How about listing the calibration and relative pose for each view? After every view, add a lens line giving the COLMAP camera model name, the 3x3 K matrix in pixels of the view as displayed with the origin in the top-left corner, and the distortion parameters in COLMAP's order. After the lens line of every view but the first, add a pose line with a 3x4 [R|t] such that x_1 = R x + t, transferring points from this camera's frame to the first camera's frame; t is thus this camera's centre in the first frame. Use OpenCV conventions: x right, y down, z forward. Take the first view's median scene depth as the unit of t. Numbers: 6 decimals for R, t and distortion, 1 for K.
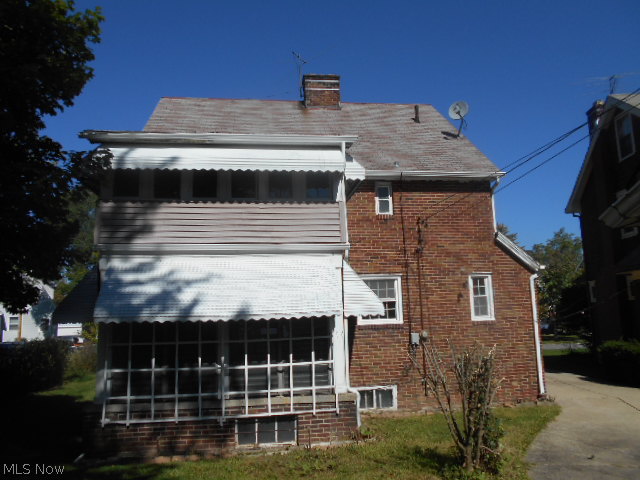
lens RADIAL K [[498.4, 0, 320.0], [0, 498.4, 240.0], [0, 0, 1]] dist [-0.008786, -0.008856]
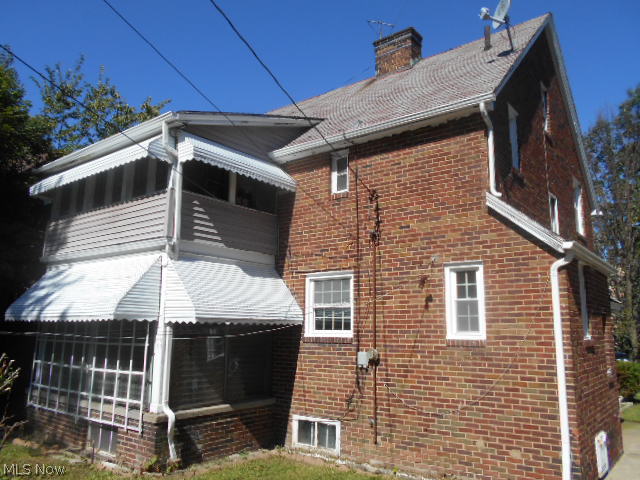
lens RADIAL K [[498.4, 0, 320.0], [0, 498.4, 240.0], [0, 0, 1]] dist [-0.008786, -0.008856]
pose [[0.707614, -0.088379, -0.701051, 0.651168], [0.073872, 0.995963, -0.050993, 0.058371], [0.702727, -0.015705, 0.711286, 0.445658]]
